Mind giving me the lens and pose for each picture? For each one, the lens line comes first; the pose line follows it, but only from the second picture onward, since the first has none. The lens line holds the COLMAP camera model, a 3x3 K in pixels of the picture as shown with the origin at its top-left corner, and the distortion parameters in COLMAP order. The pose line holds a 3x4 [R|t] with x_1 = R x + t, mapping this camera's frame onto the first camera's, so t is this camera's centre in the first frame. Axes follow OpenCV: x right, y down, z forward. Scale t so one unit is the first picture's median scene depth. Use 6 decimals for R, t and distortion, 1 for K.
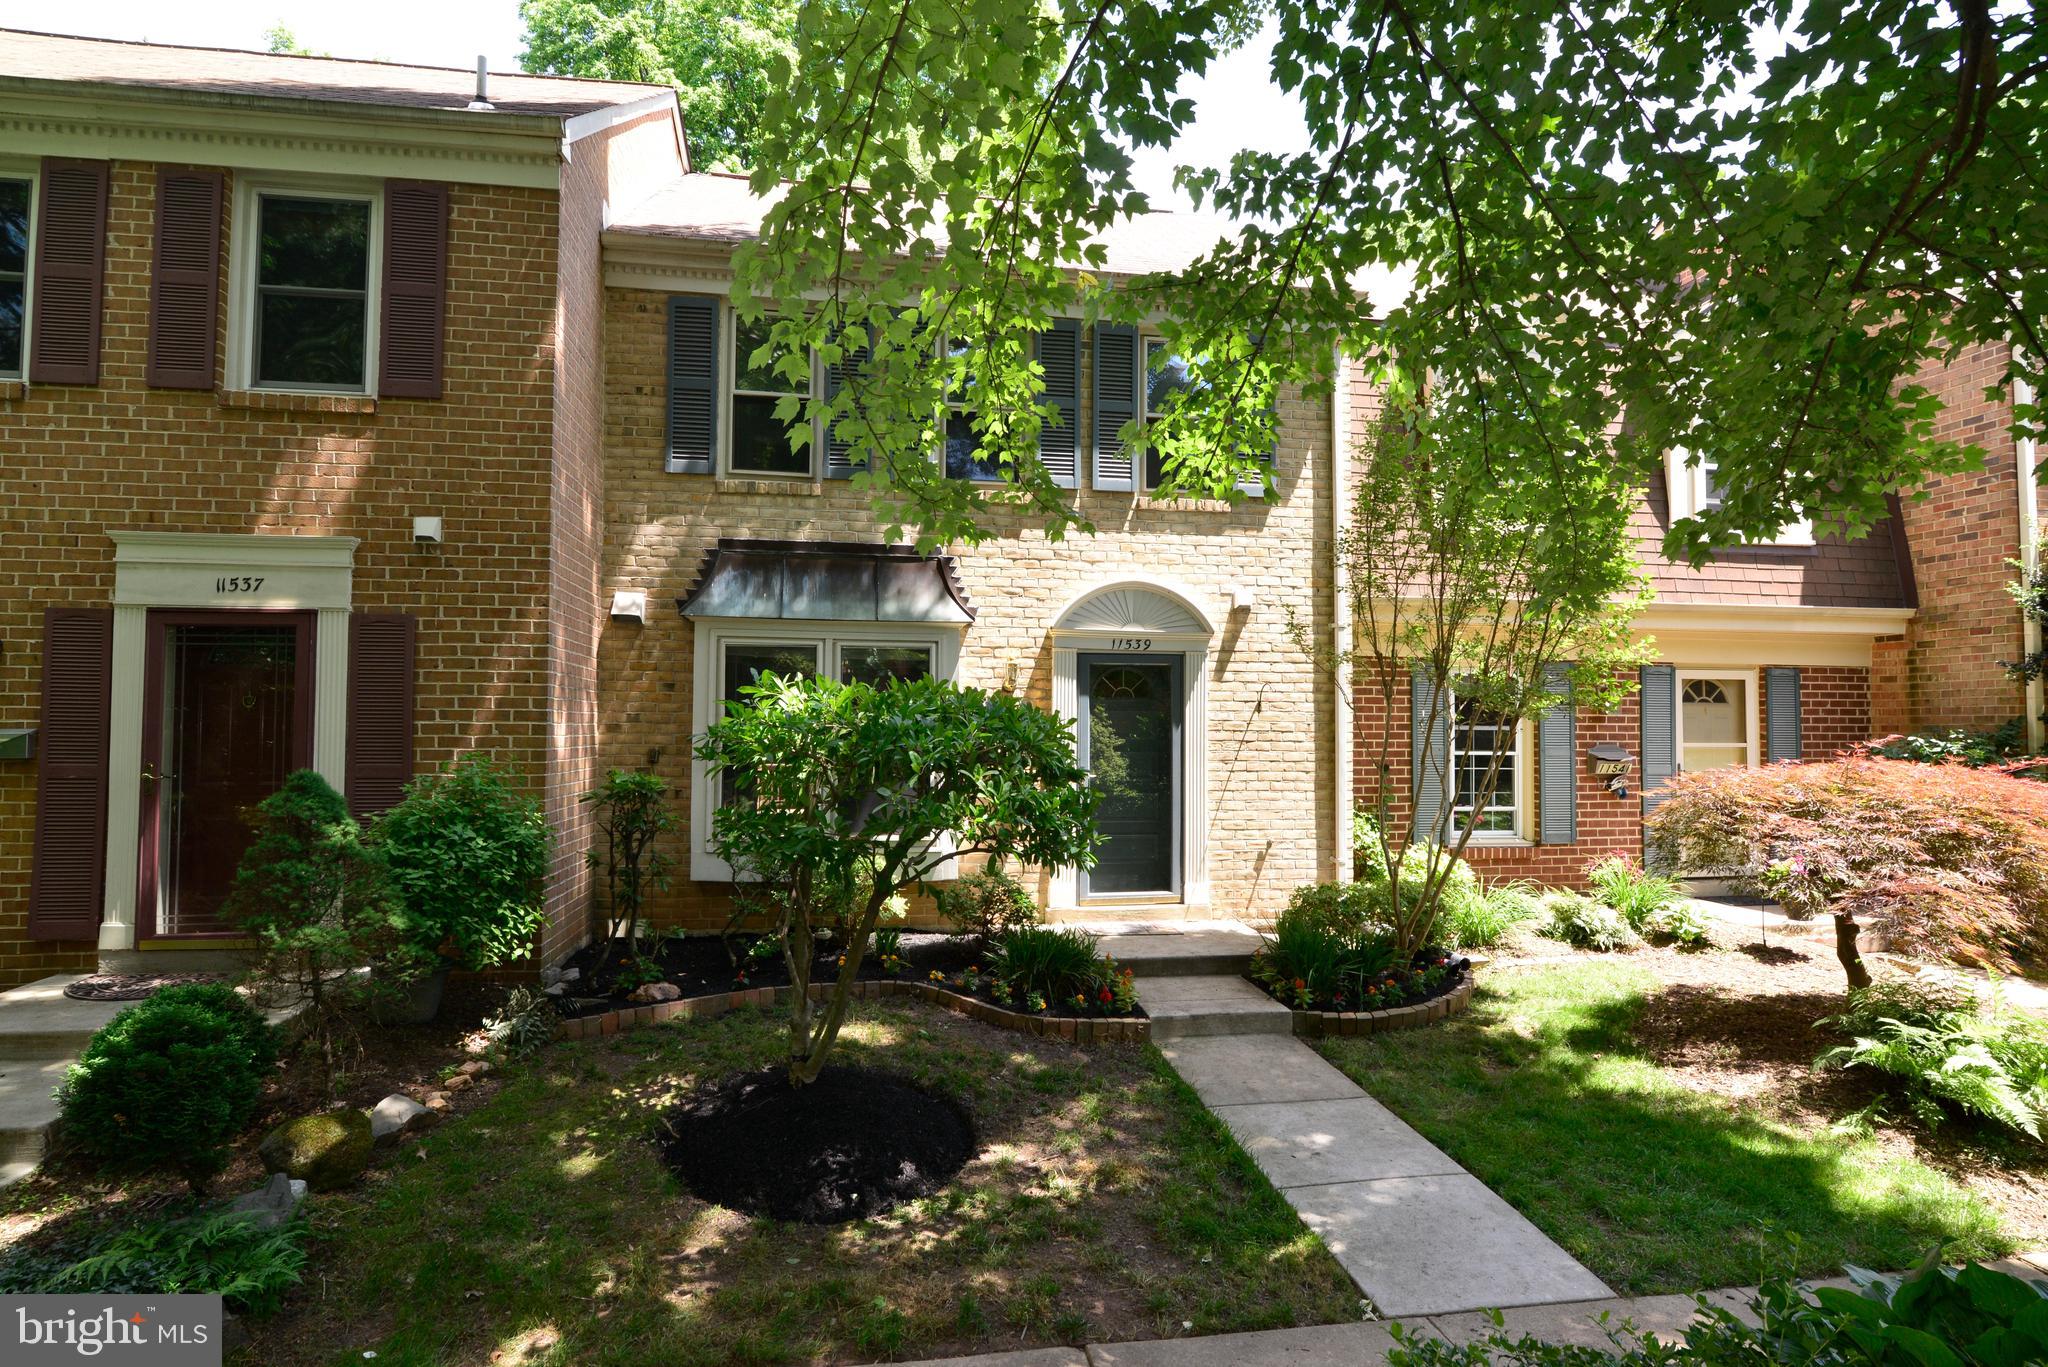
lens RADIAL K [[1063.4, 0, 1024.0], [0, 1063.4, 683.5], [0, 0, 1]] dist [0.001429, 0.000140]
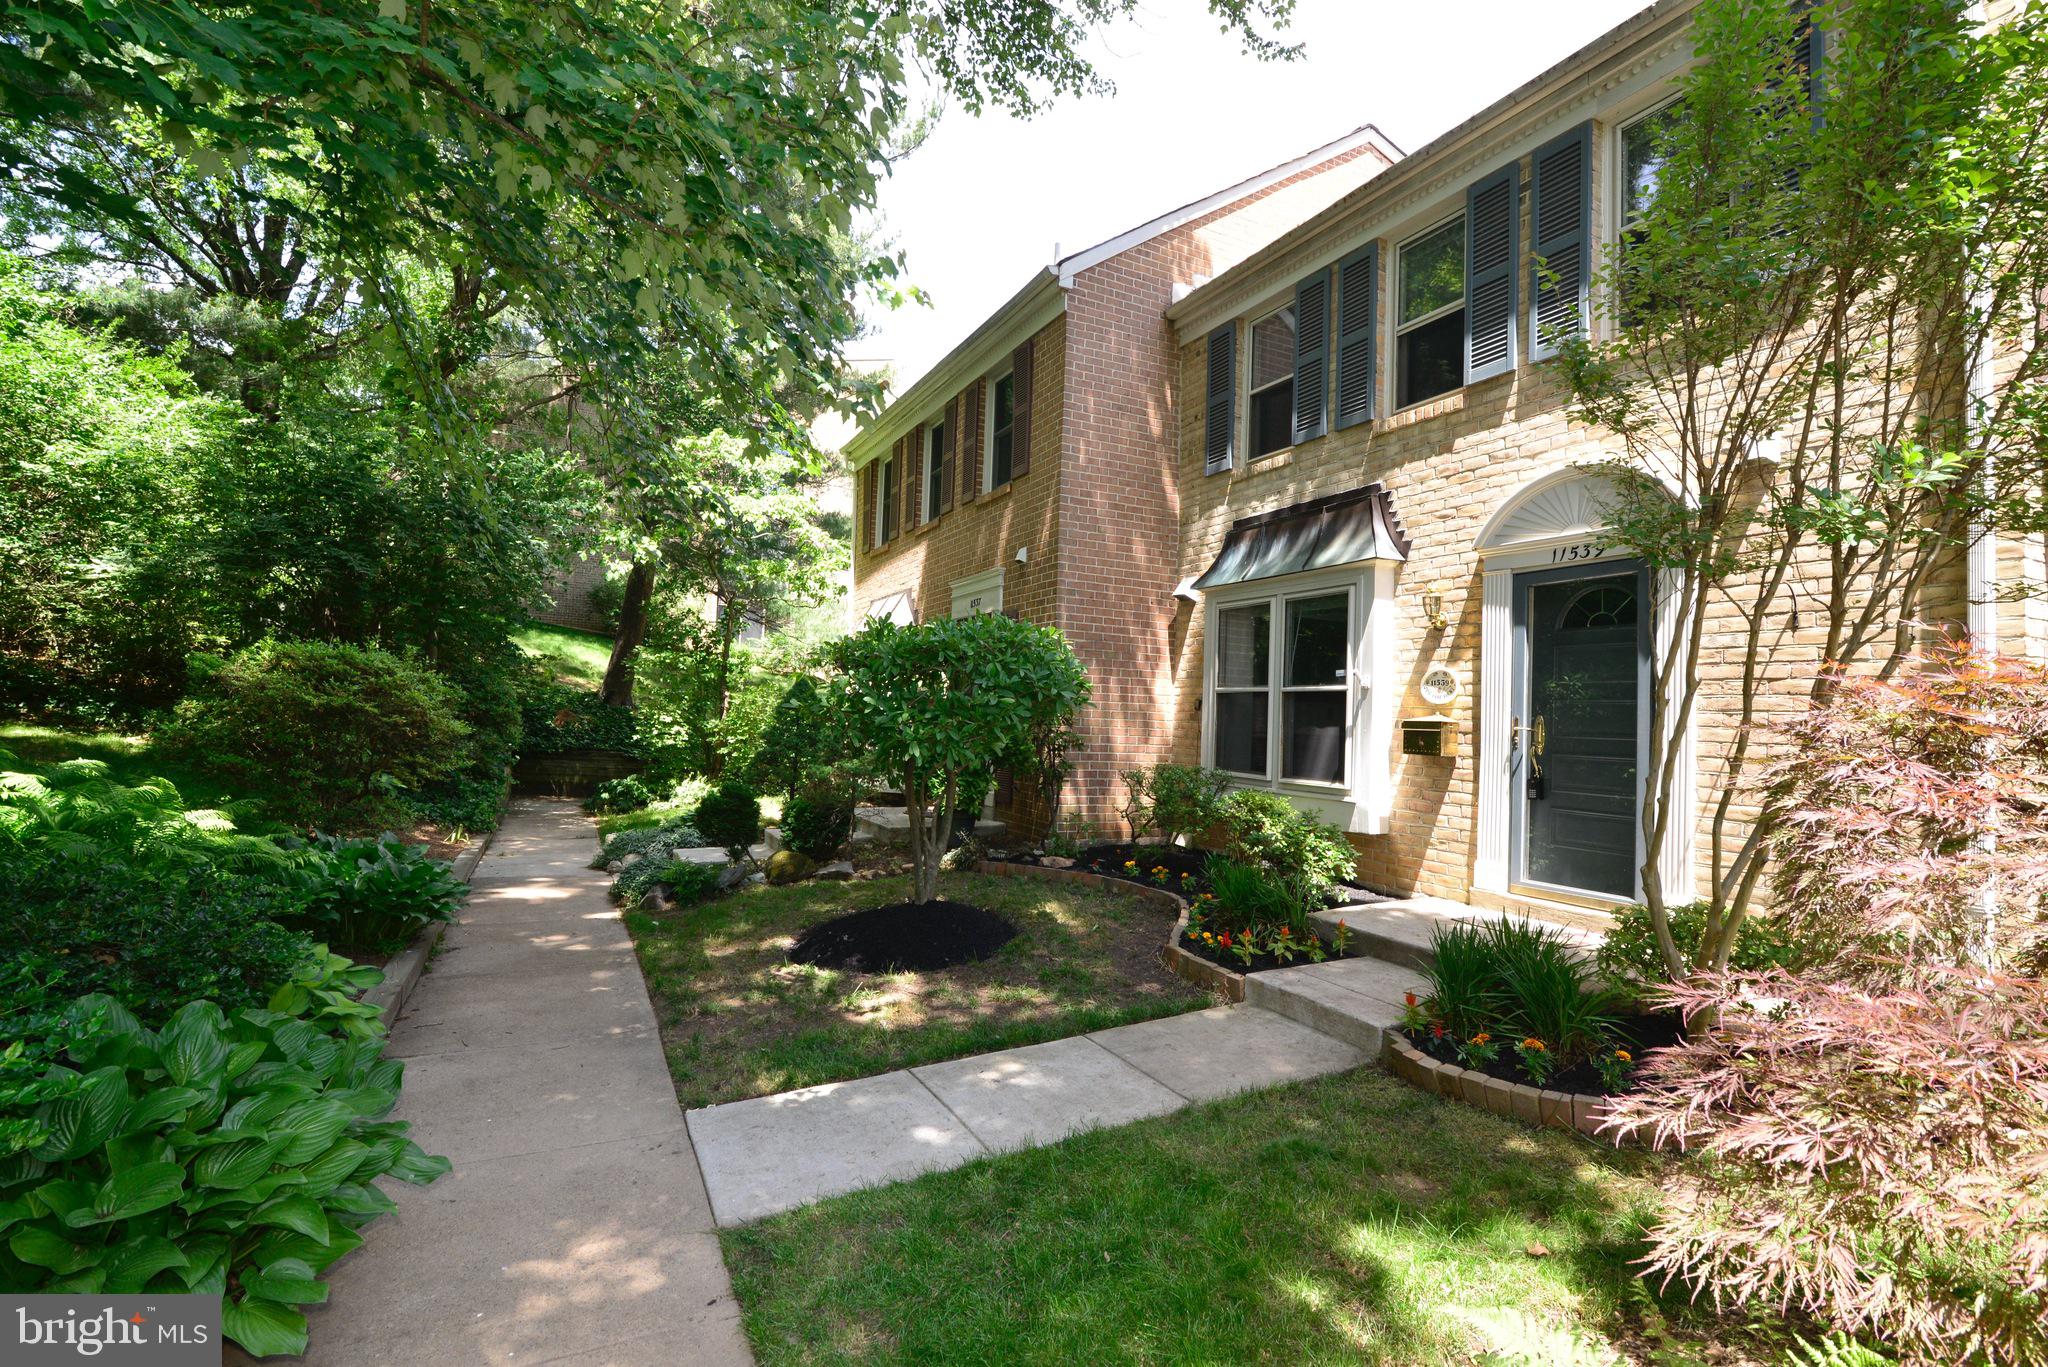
lens RADIAL K [[933.0, 0, 1014.3], [0, 933.0, 681.8], [0, 0, 1]] dist [-0.016647, -0.000051]
pose [[0.300168, -0.034637, -0.953257, 0.600854], [0.002514, 0.999366, -0.035521, 0.075308], [0.953883, 0.008266, 0.300065, 0.445764]]
